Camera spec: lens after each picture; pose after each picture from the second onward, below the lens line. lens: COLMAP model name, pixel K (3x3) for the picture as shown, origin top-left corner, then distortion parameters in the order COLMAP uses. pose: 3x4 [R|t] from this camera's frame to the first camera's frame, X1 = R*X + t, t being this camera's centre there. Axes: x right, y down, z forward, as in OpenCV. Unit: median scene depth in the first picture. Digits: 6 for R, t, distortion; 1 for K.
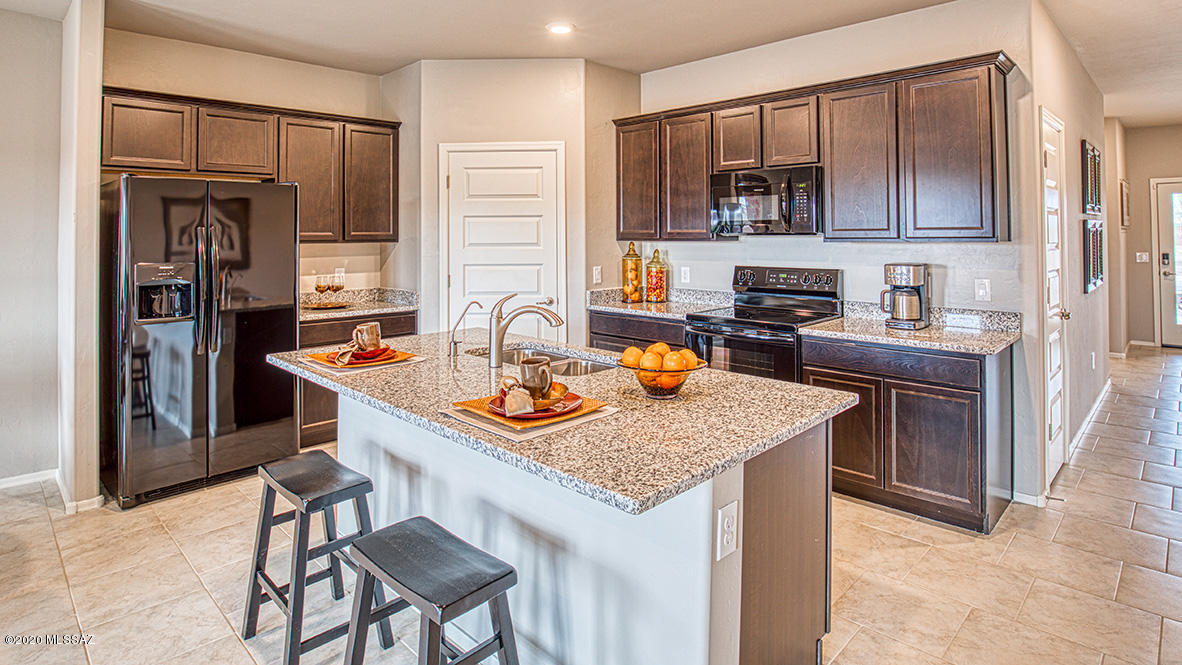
lens RADIAL K [[618.6, 0, 594.5], [0, 618.6, 228.3], [0, 0, 1]] dist [-0.040757, 0.000014]
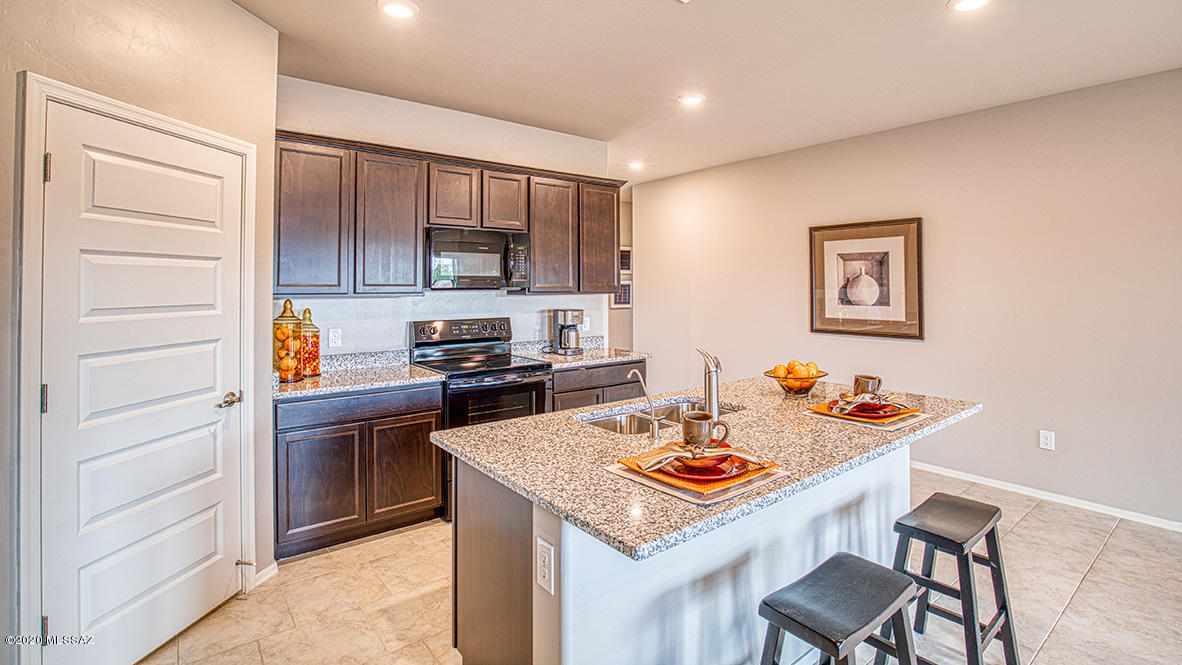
lens RADIAL K [[543.5, 0, 600.9], [0, 543.5, 276.4], [0, 0, 1]] dist [-0.024621, 0.000888]
pose [[0.124647, 0.023308, 0.991927, -0.555712], [-0.007082, 0.999719, -0.022601, 0.006578], [-0.992176, -0.004208, 0.124777, 0.571349]]
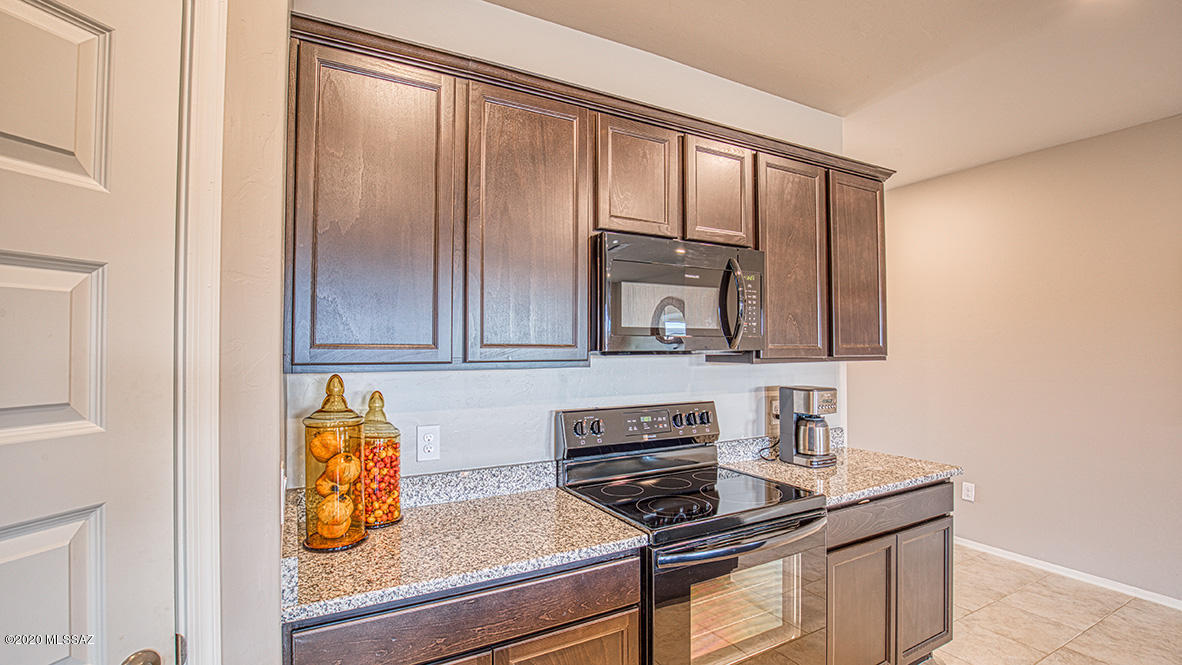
lens RADIAL K [[538.8, 0, 605.0], [0, 538.8, 337.8], [0, 0, 1]] dist [-0.030553, -0.000121]
pose [[0.269962, 0.022324, 0.962612, -0.204766], [-0.008411, 0.999748, -0.020827, 0.005680], [-0.962834, -0.002474, 0.270081, 0.797916]]
